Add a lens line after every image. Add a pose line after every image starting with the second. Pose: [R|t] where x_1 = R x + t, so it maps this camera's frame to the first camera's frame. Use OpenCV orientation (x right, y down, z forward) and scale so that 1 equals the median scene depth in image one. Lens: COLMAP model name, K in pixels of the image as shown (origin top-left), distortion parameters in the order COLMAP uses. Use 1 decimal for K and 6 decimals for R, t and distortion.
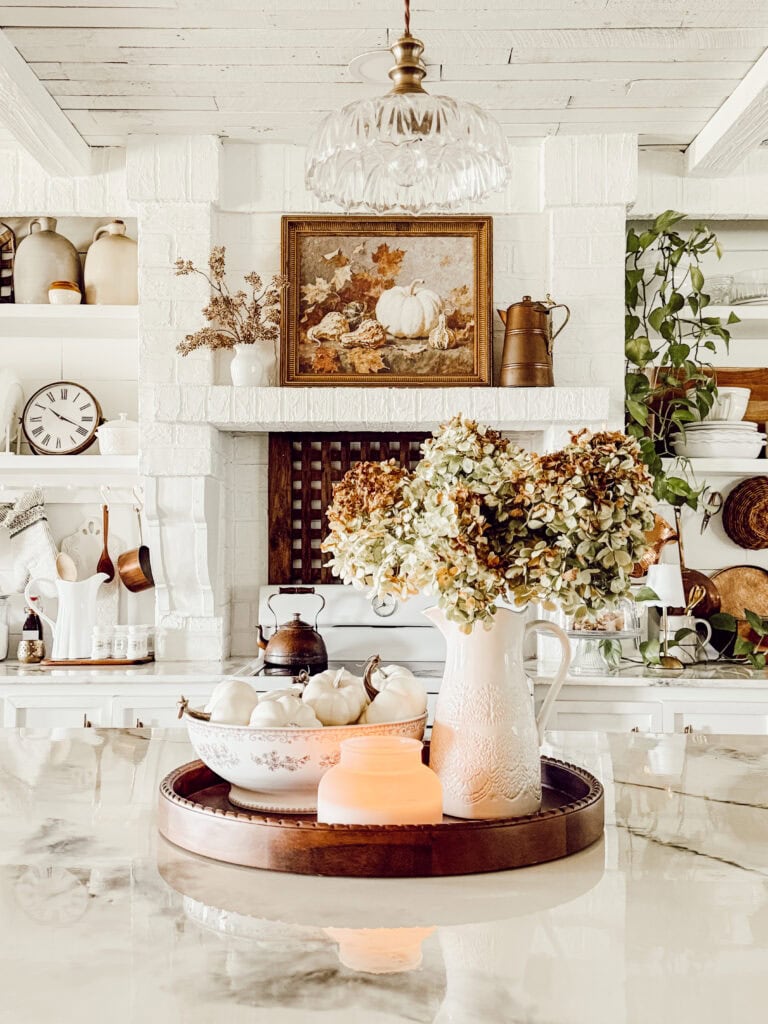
lens RADIAL K [[1109.9, 0, 388.4], [0, 1109.9, 509.3], [0, 0, 1]] dist [0.132218, 0.000000]
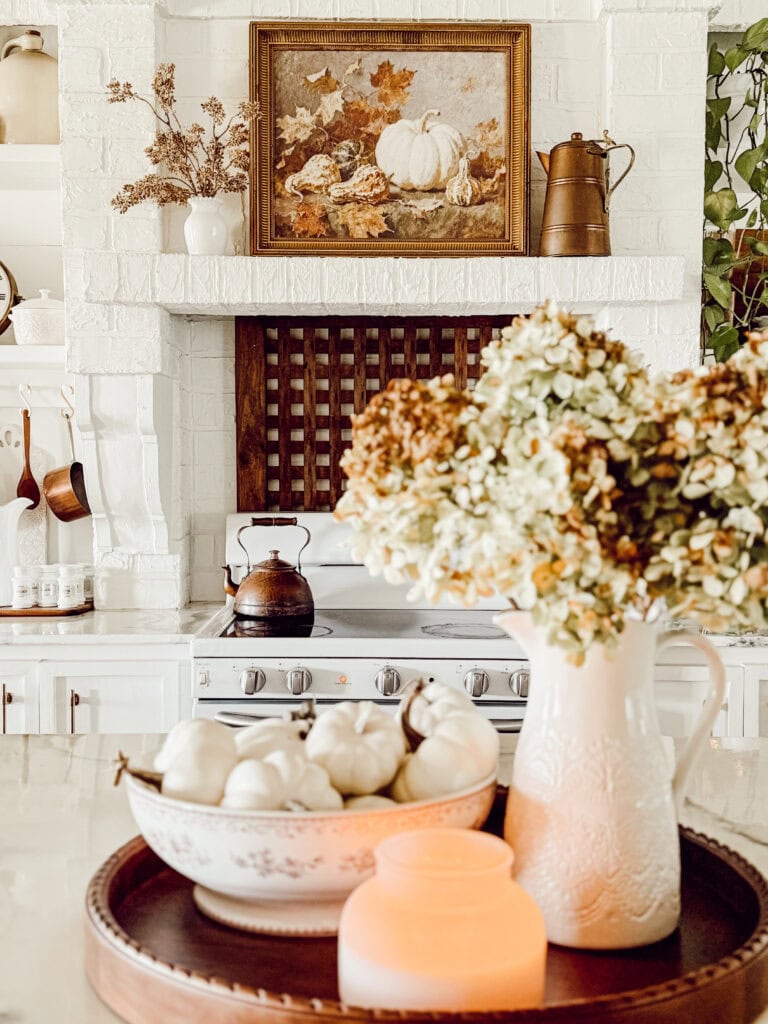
lens RADIAL K [[1217.5, 0, 381.3], [0, 1217.5, 511.7], [0, 0, 1]] dist [0.076200, 0.000000]
pose [[0.999844, -0.000876, 0.017654, -0.022910], [-0.000861, 0.995171, 0.098154, -0.018283], [-0.017655, -0.098154, 0.995015, 0.153339]]
